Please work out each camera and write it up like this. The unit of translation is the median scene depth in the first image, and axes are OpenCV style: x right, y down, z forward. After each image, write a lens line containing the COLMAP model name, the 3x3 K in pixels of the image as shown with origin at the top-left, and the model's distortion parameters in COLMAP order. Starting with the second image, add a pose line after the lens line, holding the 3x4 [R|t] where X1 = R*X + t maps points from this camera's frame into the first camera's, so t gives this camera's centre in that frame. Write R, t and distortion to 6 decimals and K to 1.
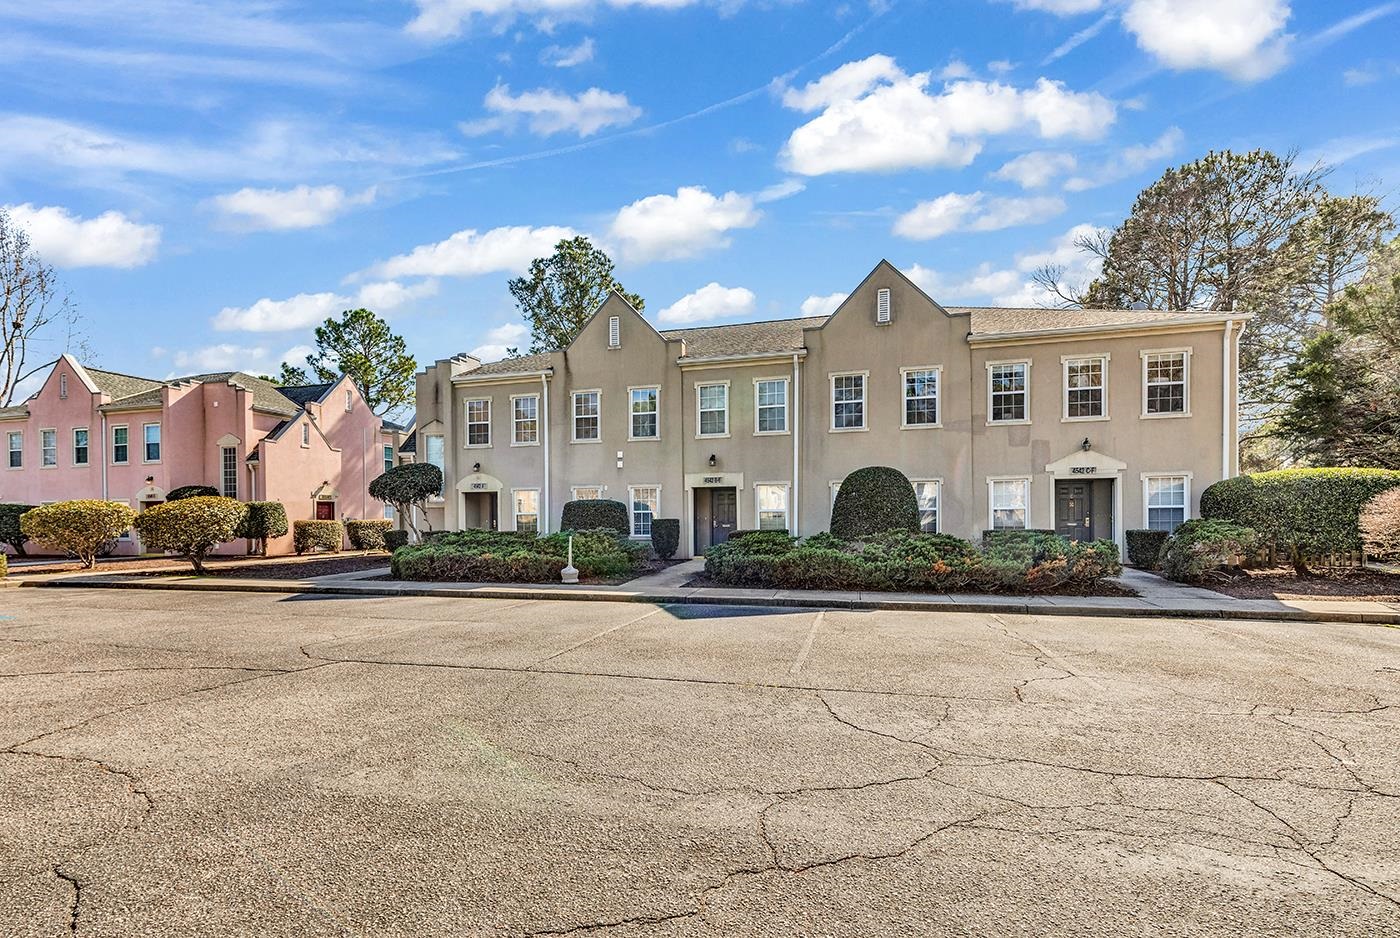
lens RADIAL K [[691.7, 0, 700.0], [0, 691.7, 469.0], [0, 0, 1]] dist [-0.000278, -0.000050]
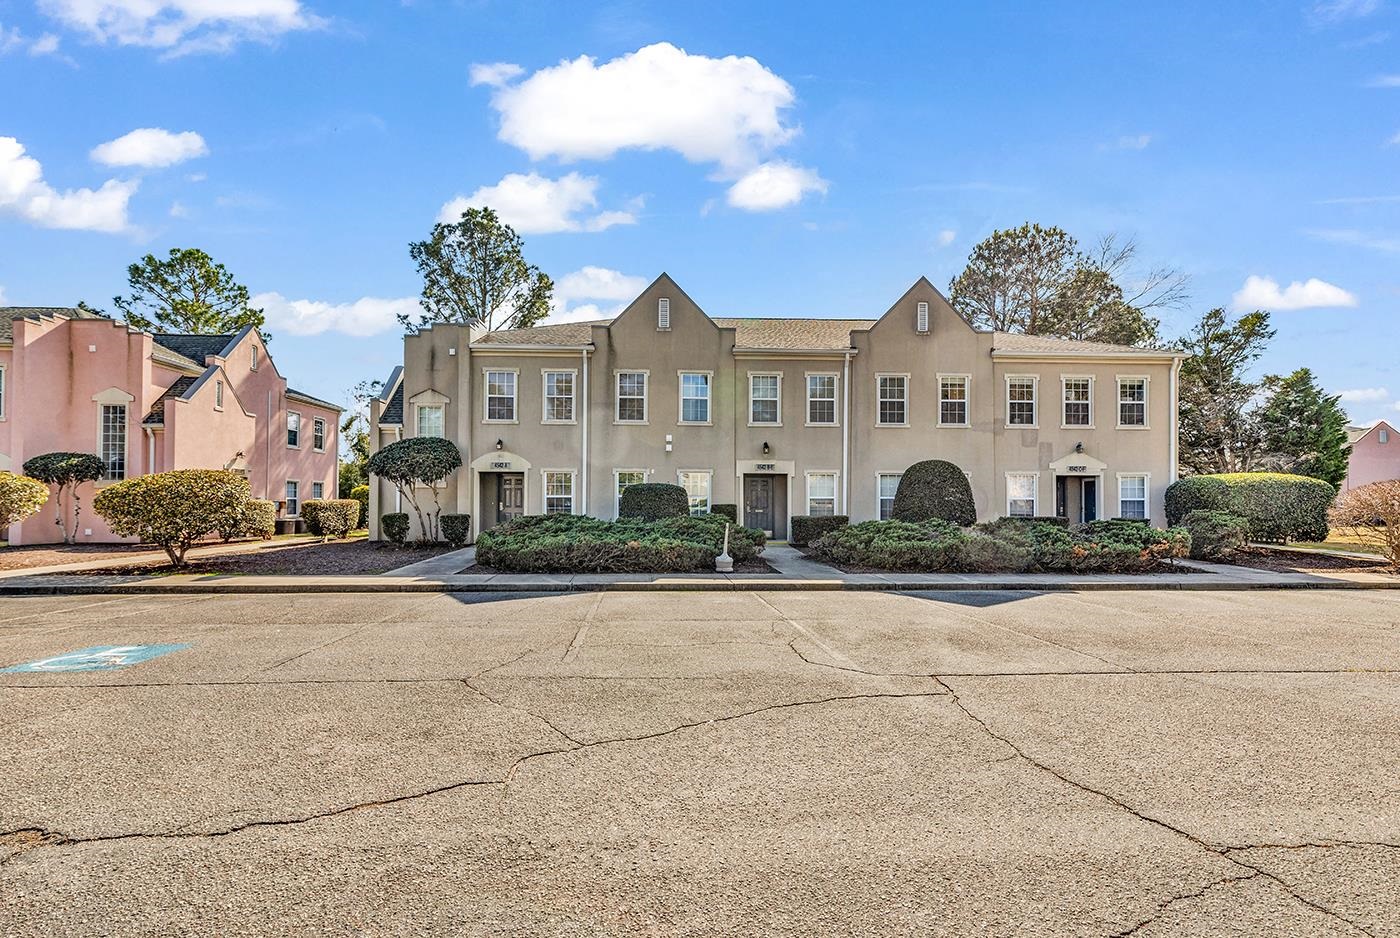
lens RADIAL K [[643.7, 0, 702.2], [0, 643.7, 447.9], [0, 0, 1]] dist [0.002073, -0.000236]
pose [[0.942621, 0.039725, 0.331492, -0.384185], [-0.036240, 0.999204, -0.016689, 0.006925], [-0.331891, 0.003718, 0.943310, 0.123294]]
